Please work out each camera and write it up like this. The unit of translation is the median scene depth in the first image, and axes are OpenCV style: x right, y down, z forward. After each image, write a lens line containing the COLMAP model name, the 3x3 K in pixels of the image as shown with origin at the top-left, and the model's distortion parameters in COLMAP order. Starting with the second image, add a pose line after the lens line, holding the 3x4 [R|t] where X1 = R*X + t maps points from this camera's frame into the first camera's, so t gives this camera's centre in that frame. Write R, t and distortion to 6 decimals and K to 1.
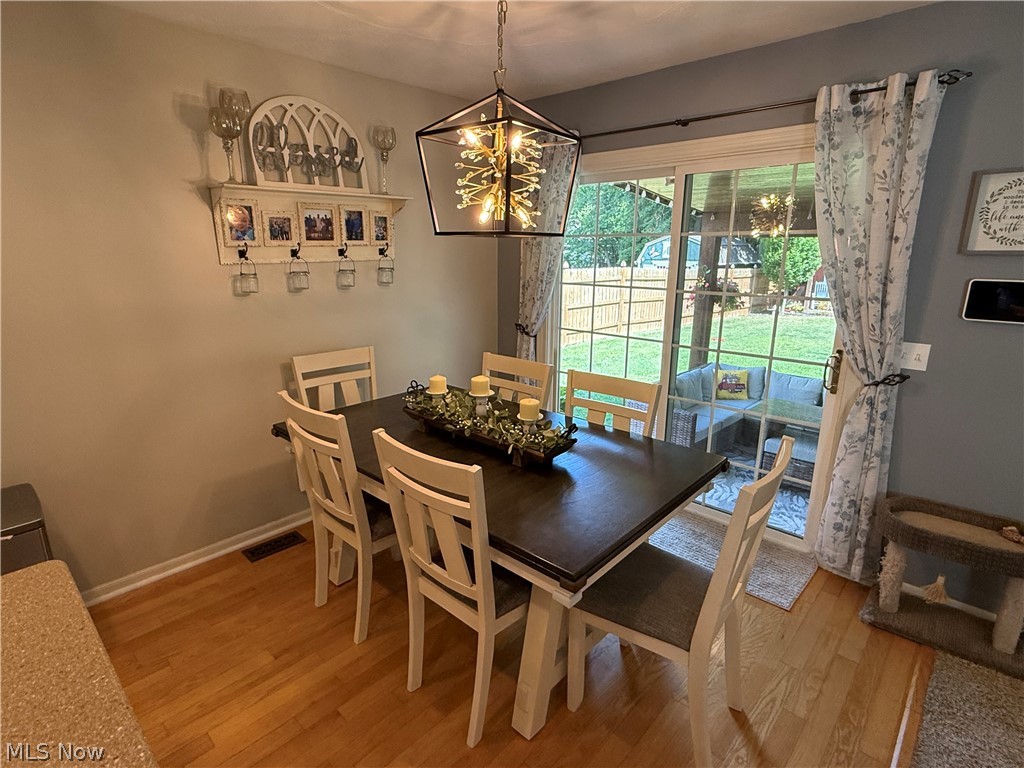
lens RADIAL K [[526.2, 0, 508.1], [0, 526.2, 389.4], [0, 0, 1]] dist [-0.002706, 0.001530]
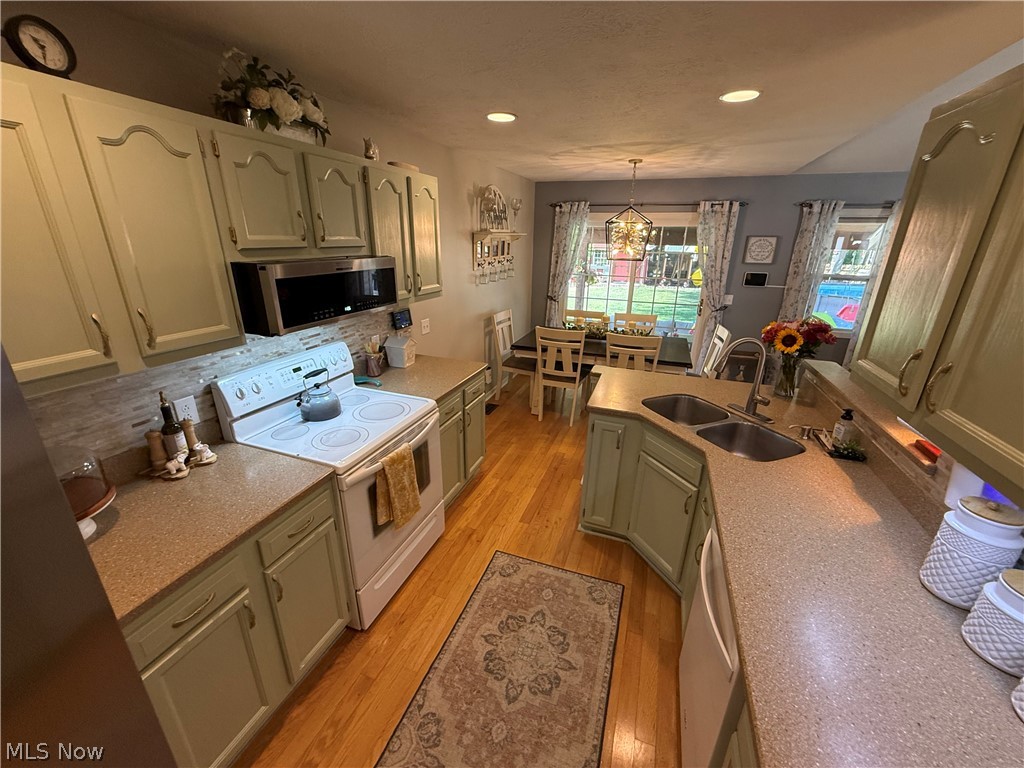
lens RADIAL K [[409.6, 0, 511.5], [0, 409.6, 386.5], [0, 0, 1]] dist [0.000645, -0.000316]
pose [[0.923119, -0.122043, 0.364631, -1.092906], [0.089353, 0.990420, 0.105285, 0.059798], [-0.373987, -0.064610, 0.925181, -0.597124]]
